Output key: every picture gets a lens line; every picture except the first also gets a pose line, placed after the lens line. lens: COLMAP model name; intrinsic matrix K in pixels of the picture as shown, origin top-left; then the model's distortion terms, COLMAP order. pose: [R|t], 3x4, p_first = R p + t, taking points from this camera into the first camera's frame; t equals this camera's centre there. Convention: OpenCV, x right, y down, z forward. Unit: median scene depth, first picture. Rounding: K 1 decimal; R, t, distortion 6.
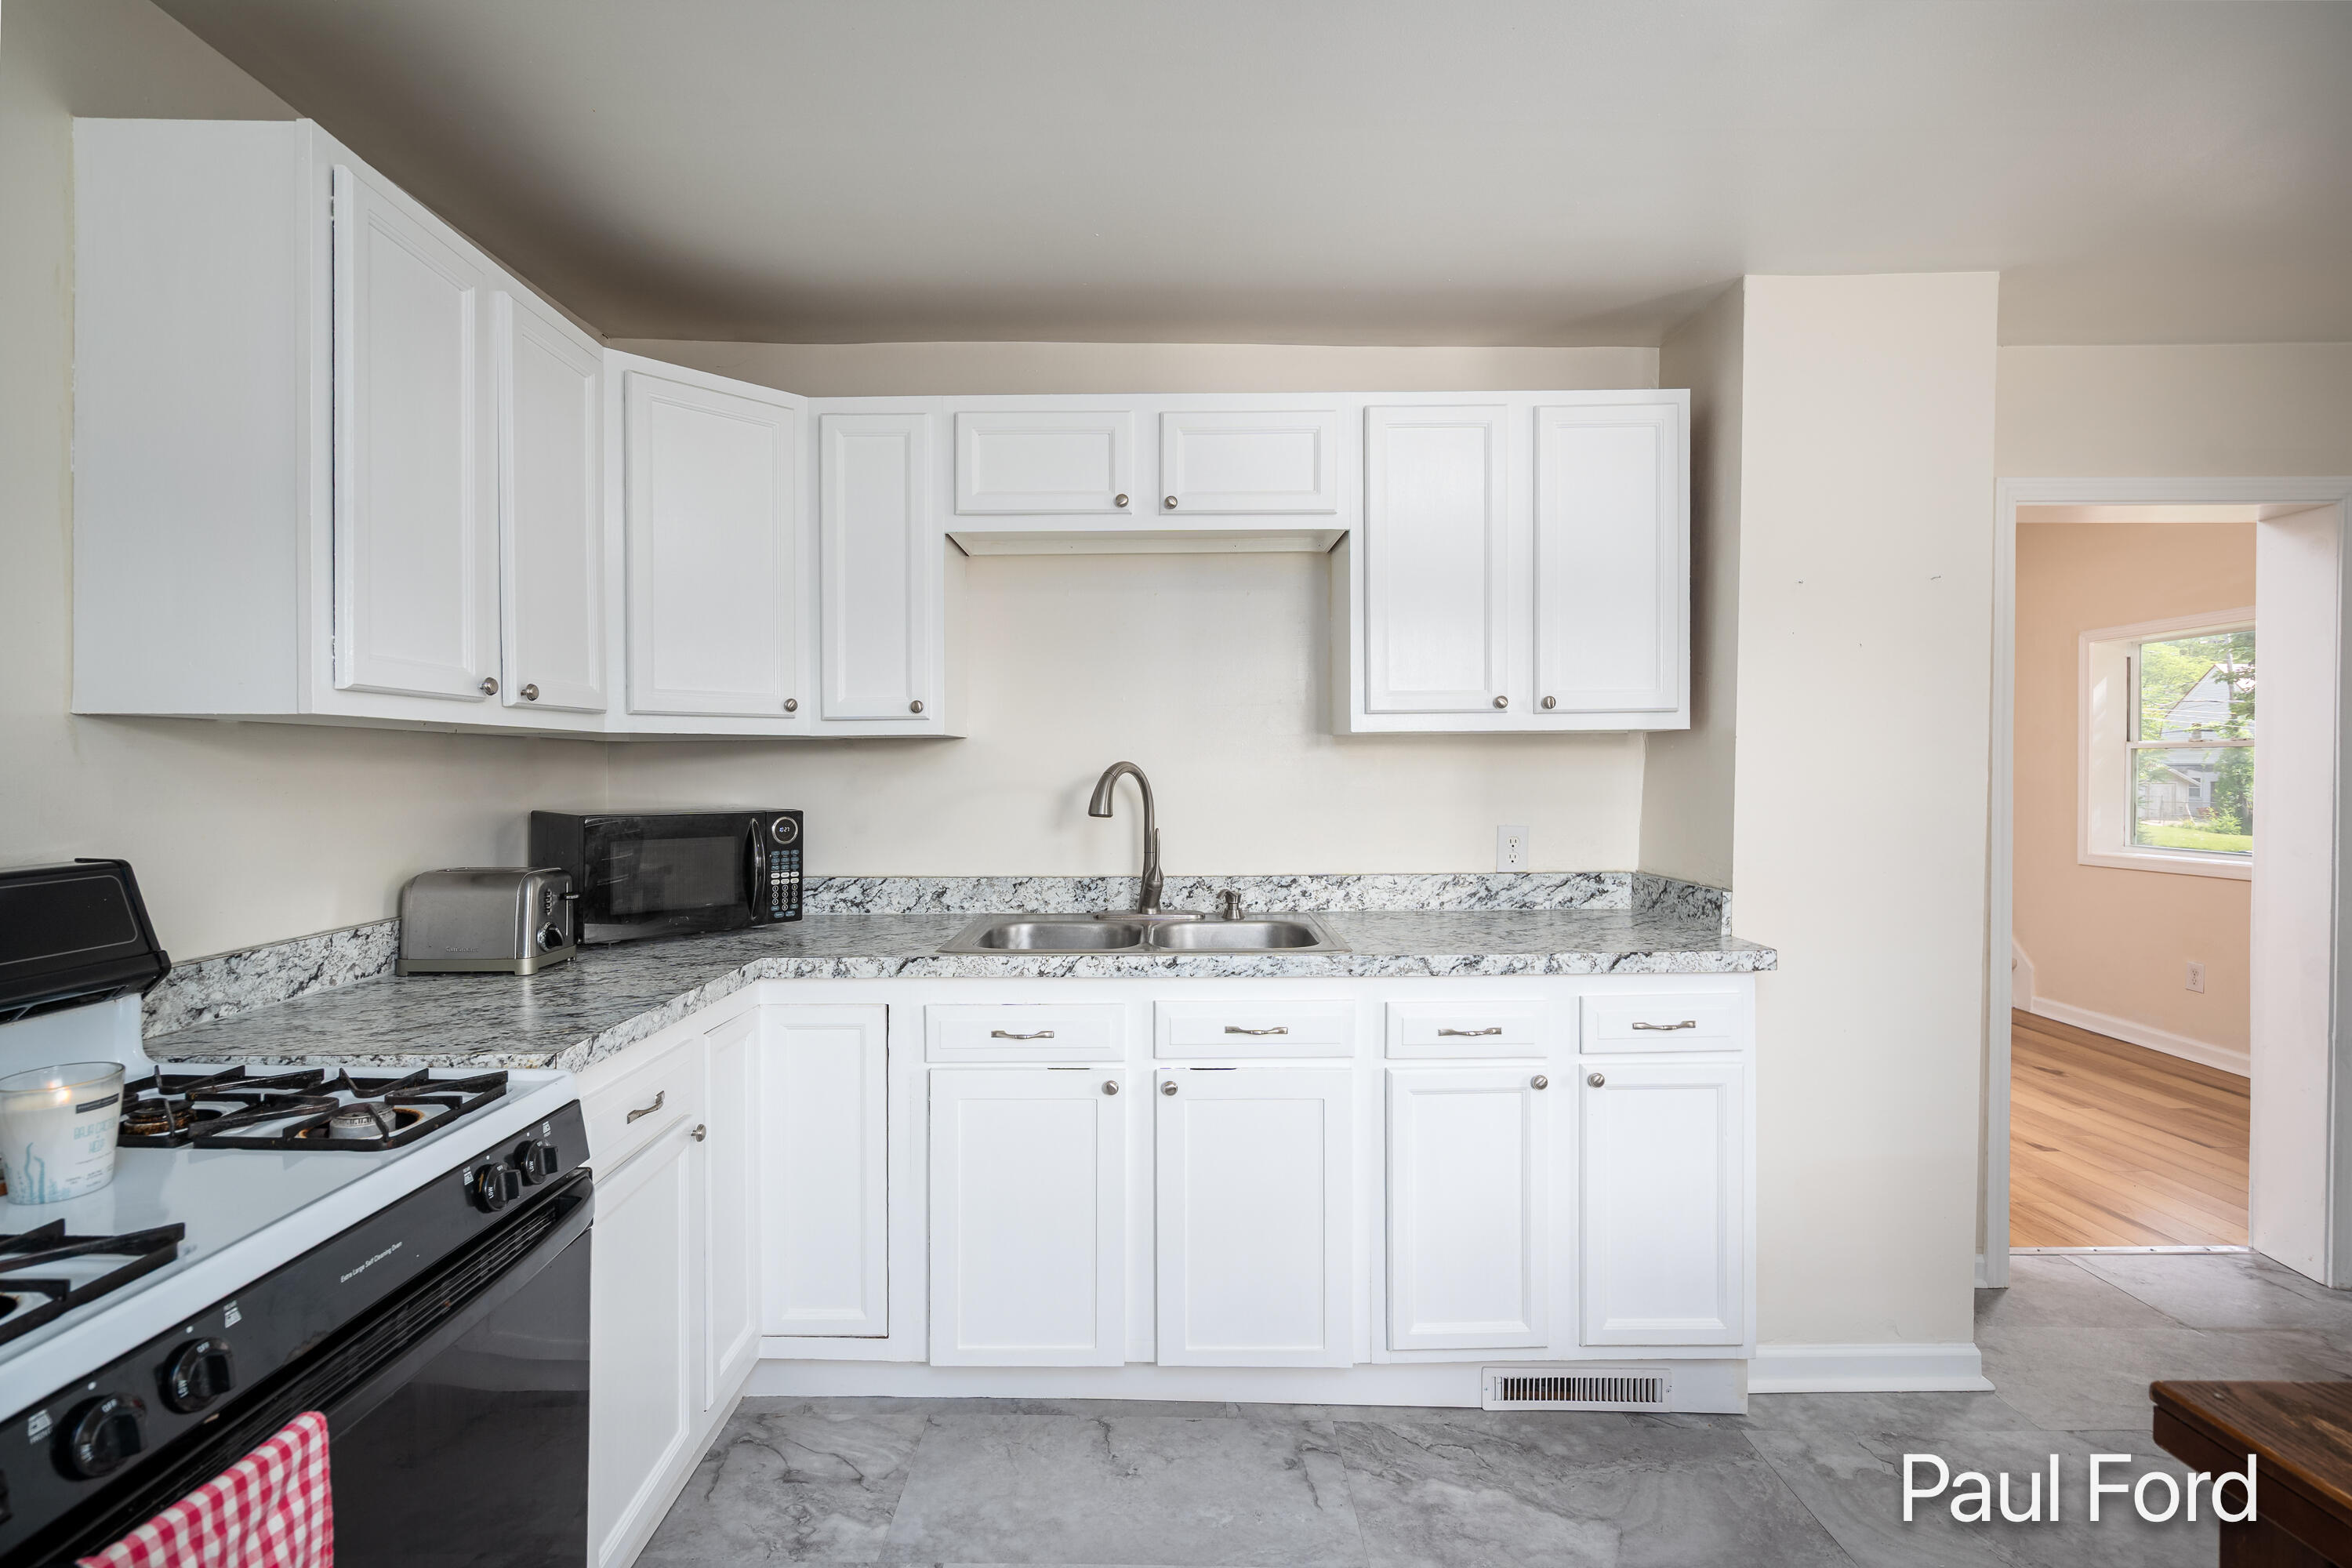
lens RADIAL K [[1083.0, 0, 1162.6], [0, 1083.0, 783.1], [0, 0, 1]] dist [-0.004693, 0.002464]
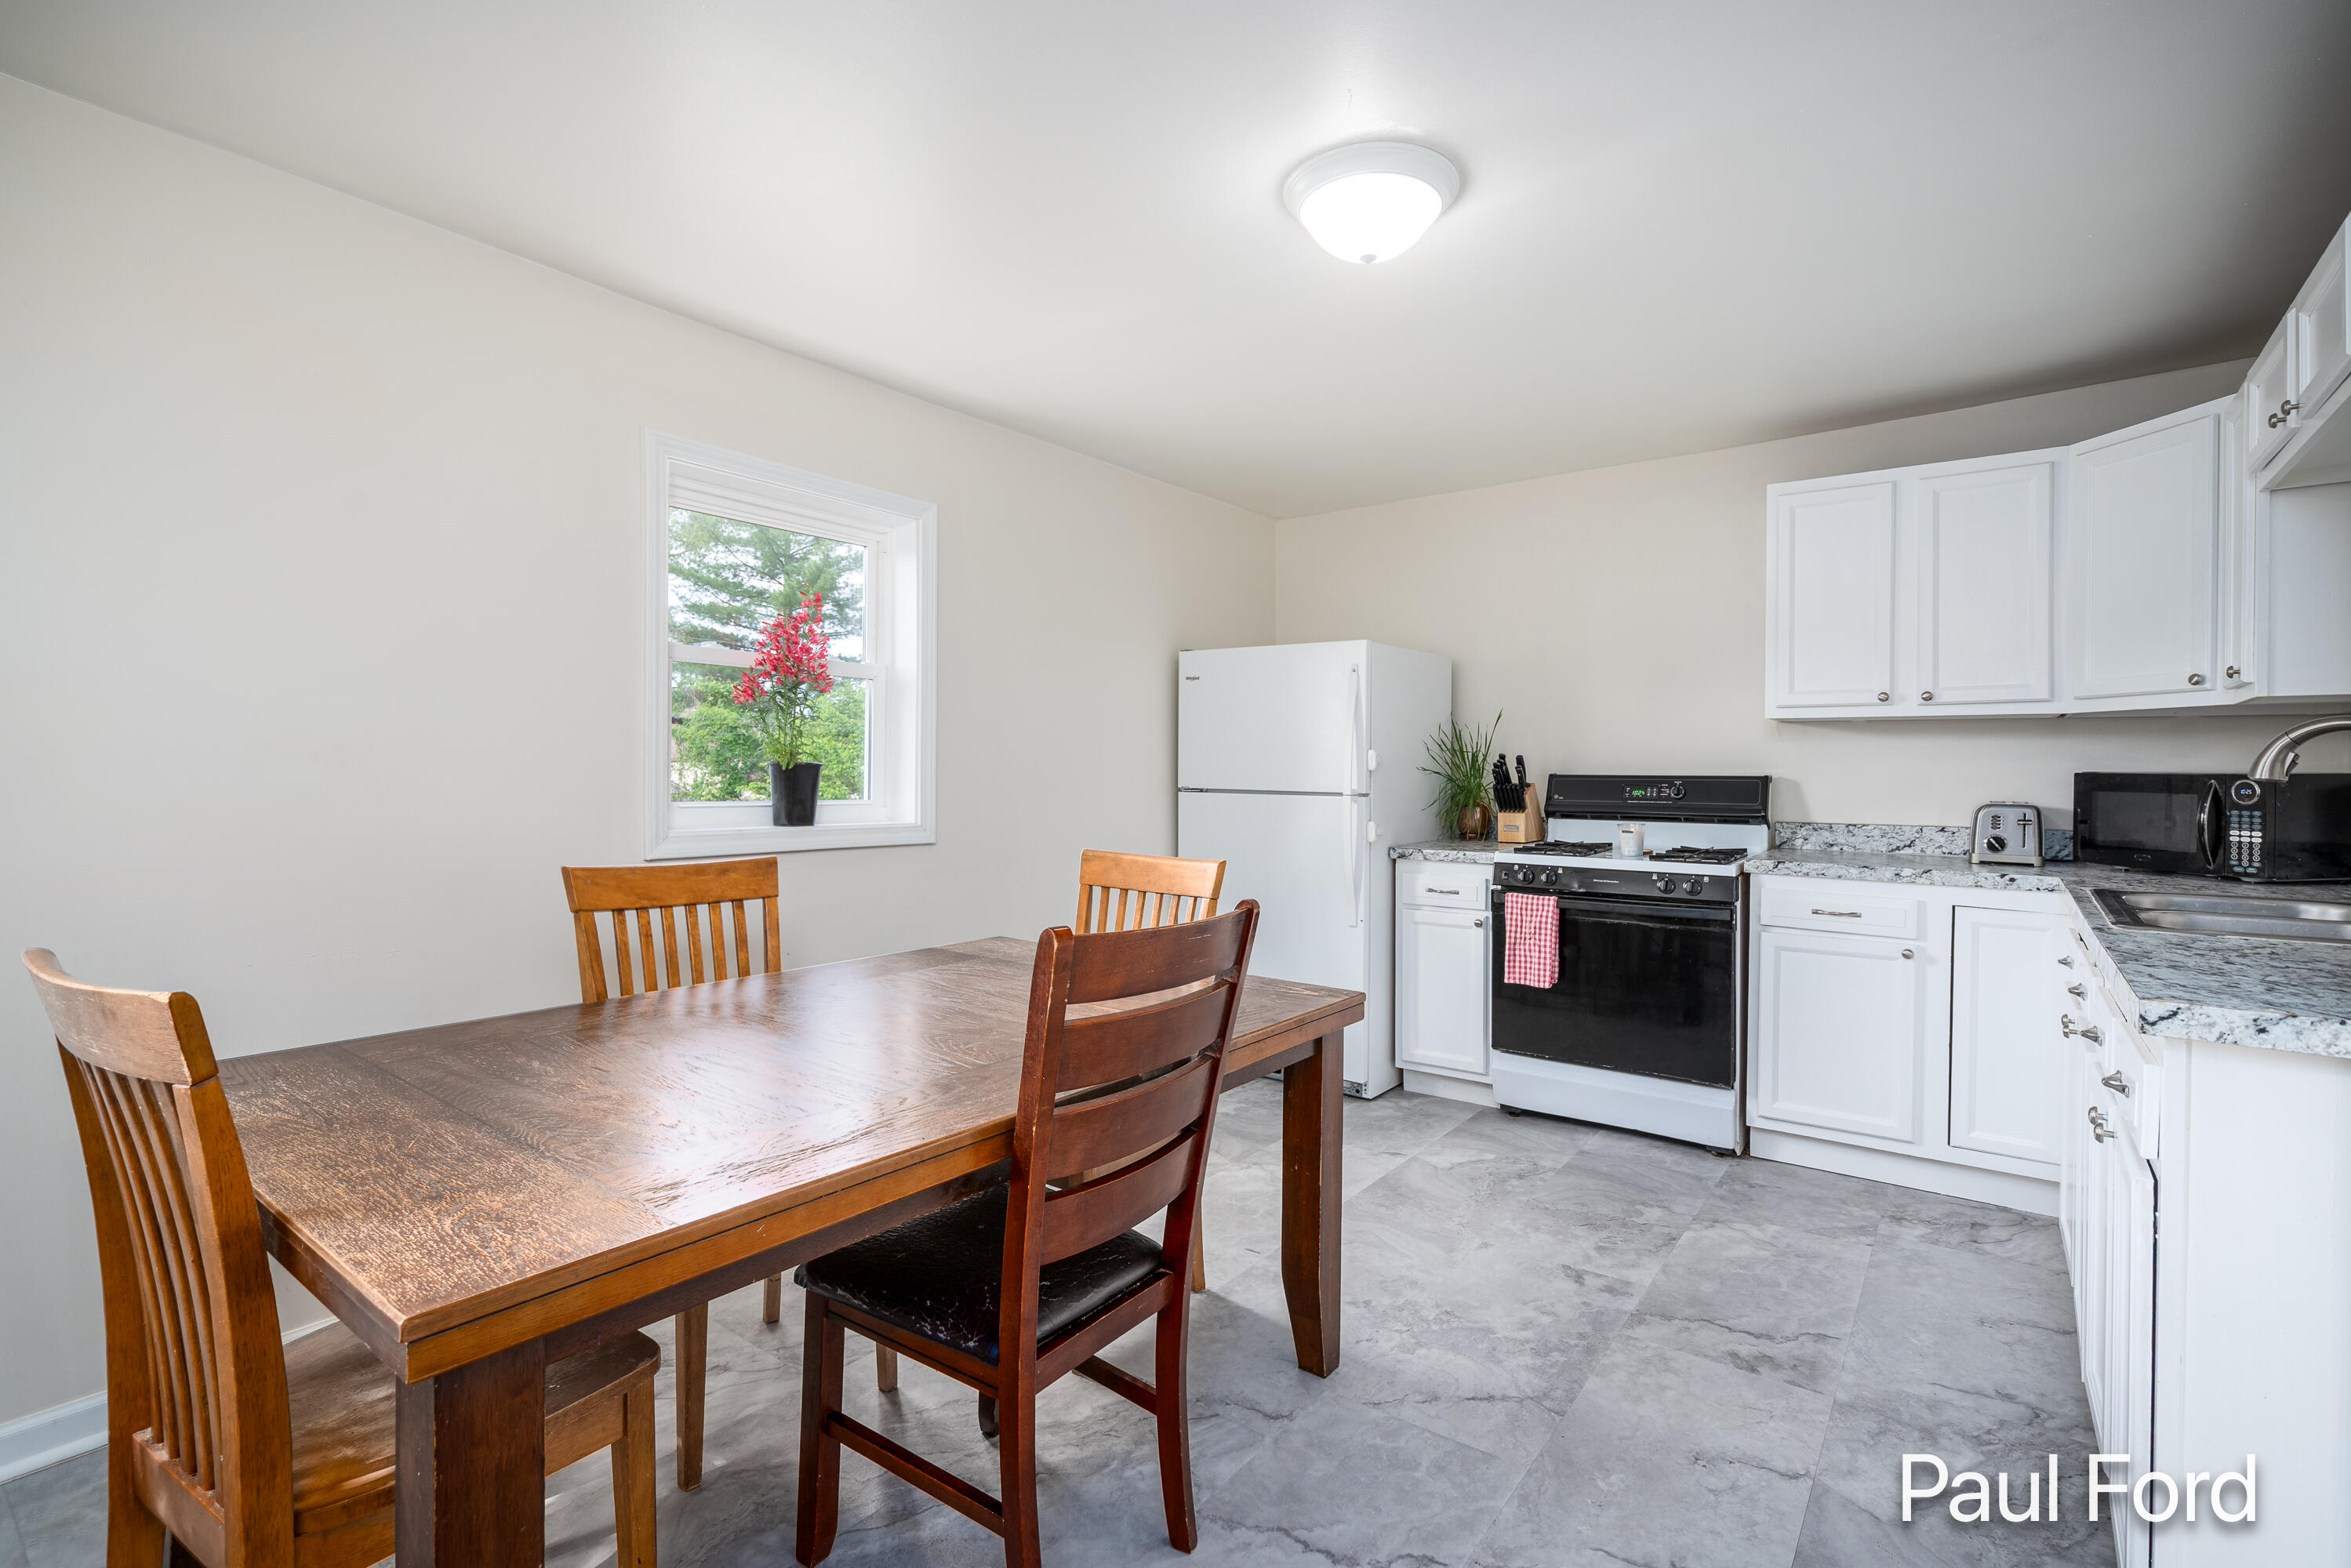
lens RADIAL K [[1082.4, 0, 1182.6], [0, 1082.4, 780.4], [0, 0, 1]] dist [-0.004693, 0.002464]
pose [[-0.593350, 0.009064, -0.804894, 1.162085], [-0.016286, 0.999597, 0.023262, 0.024076], [0.804780, 0.026911, -0.592963, 0.790726]]
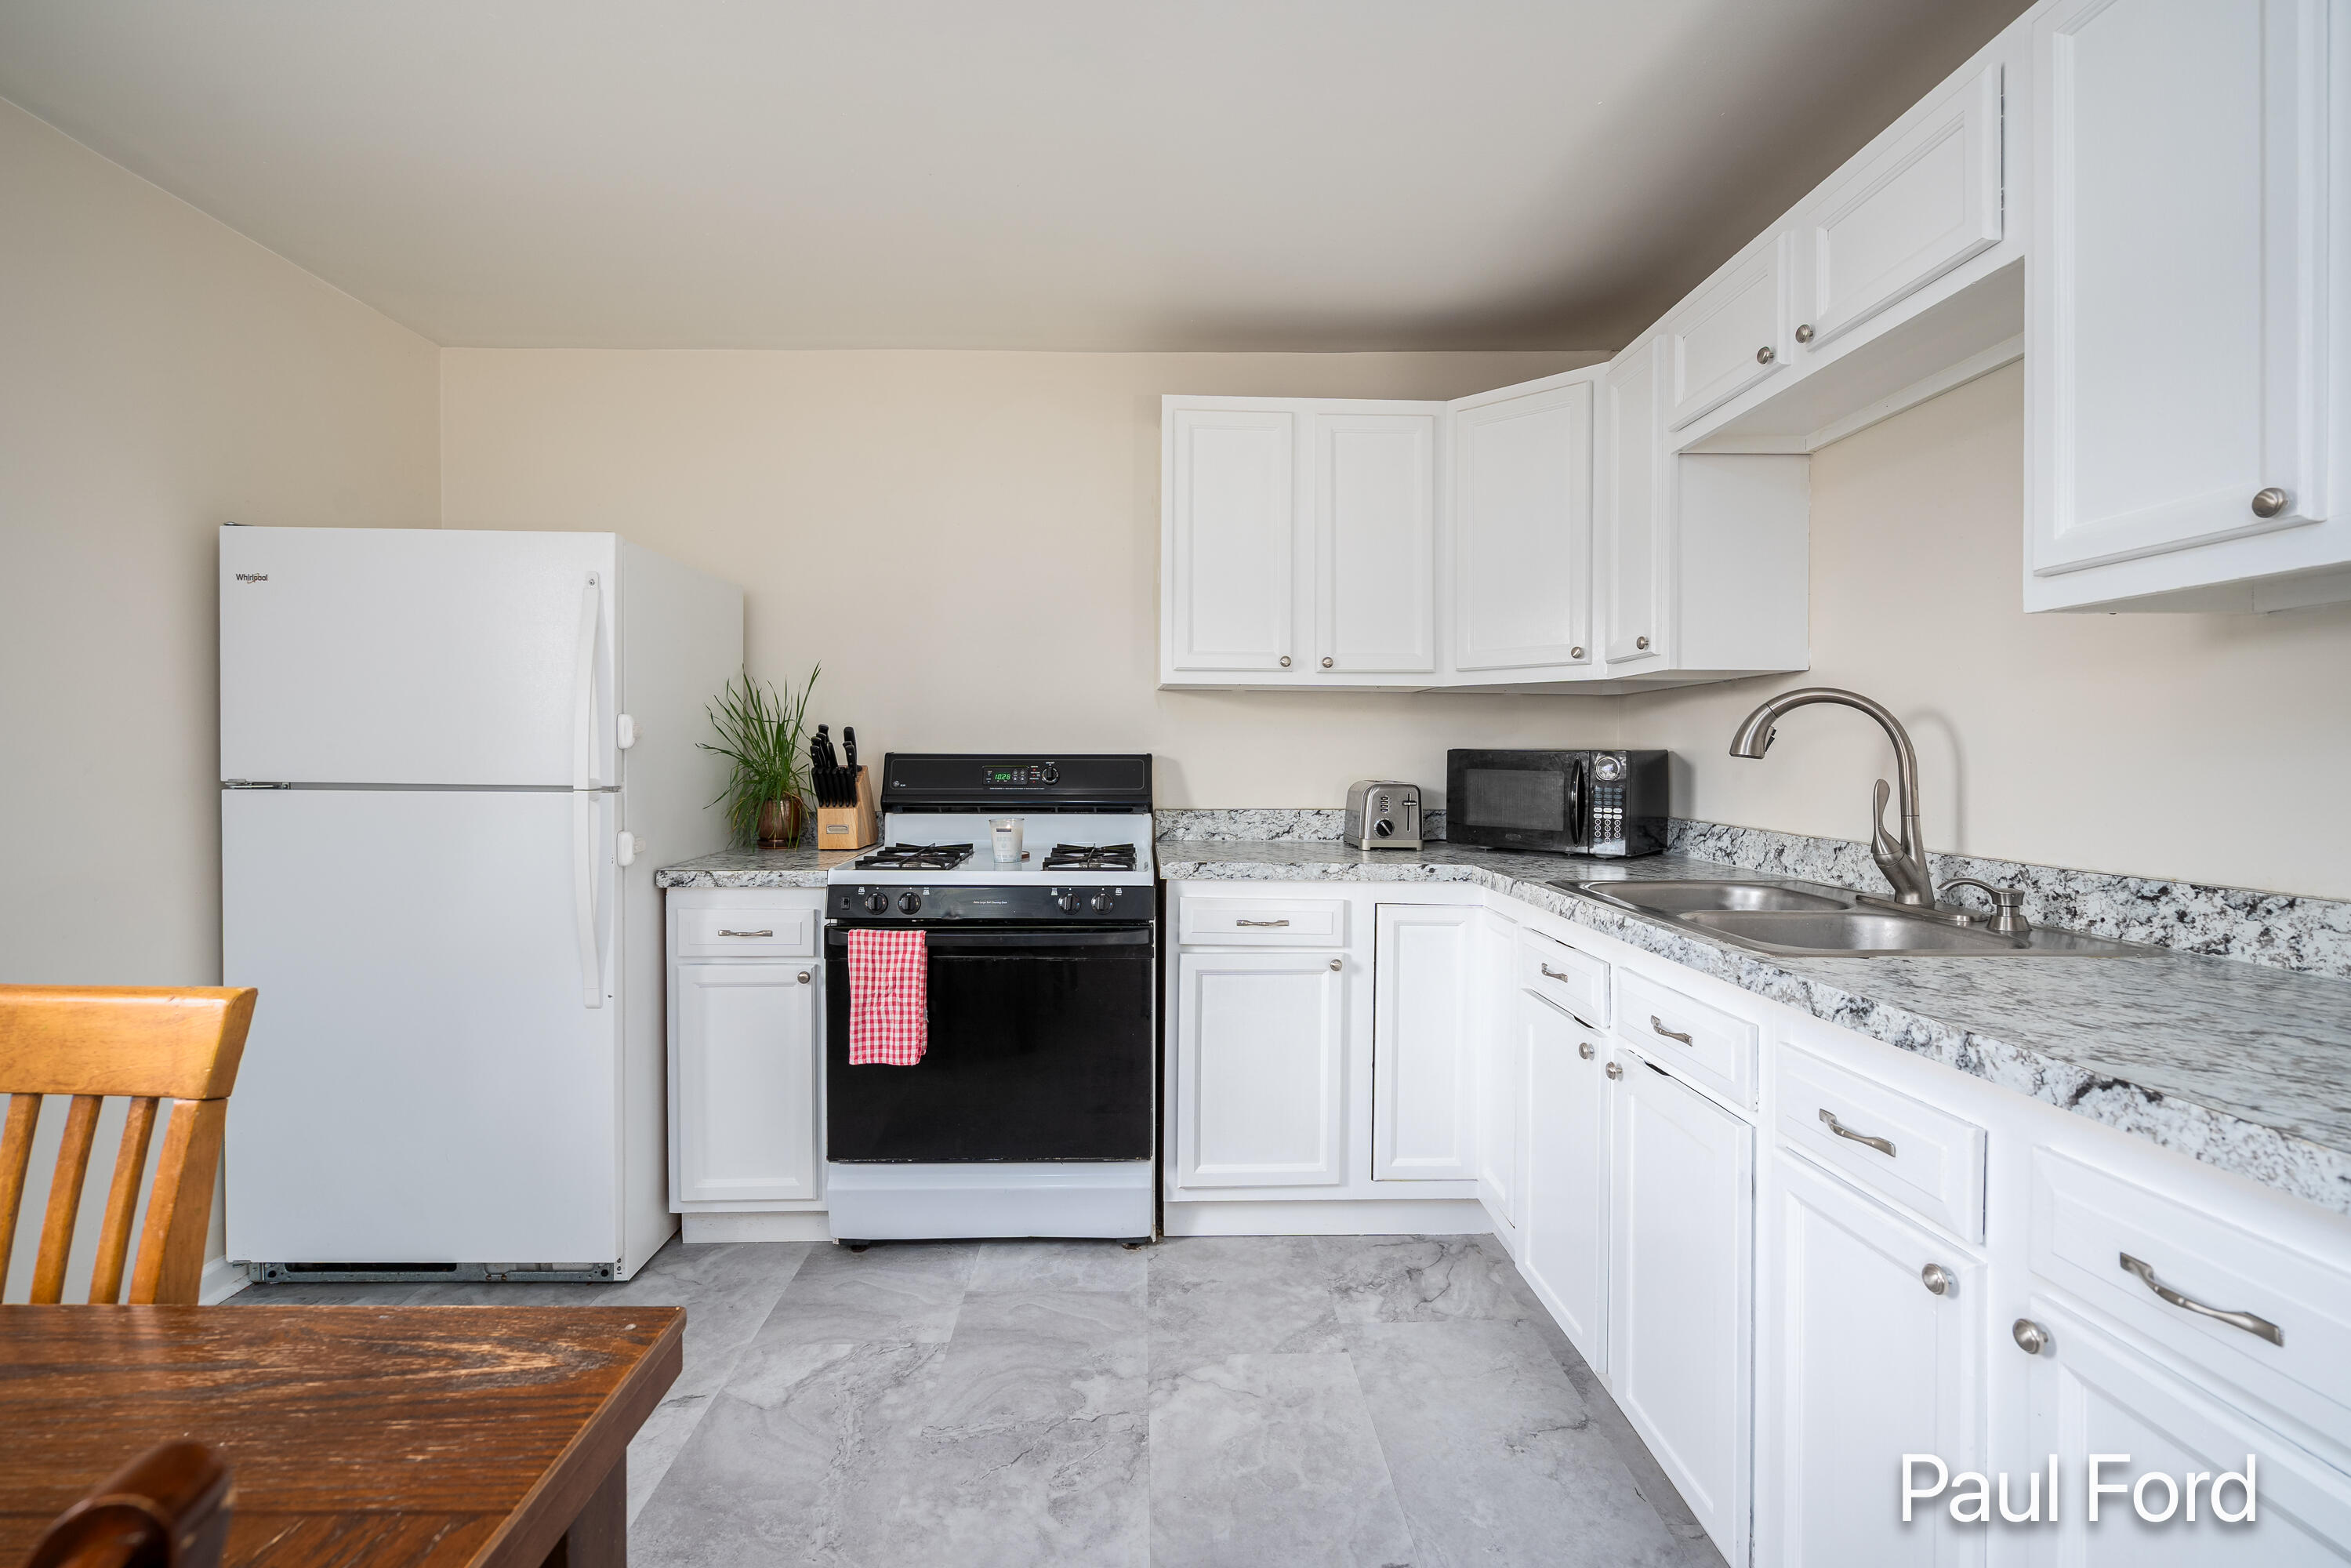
lens RADIAL K [[1082.5, 0, 1169.7], [0, 1082.5, 763.5], [0, 0, 1]] dist [-0.004693, 0.002464]
pose [[0.034781, 0.015437, -0.999276, 0.715262], [-0.019722, 0.999697, 0.014757, 0.031308], [0.999200, 0.019195, 0.035075, 0.531739]]
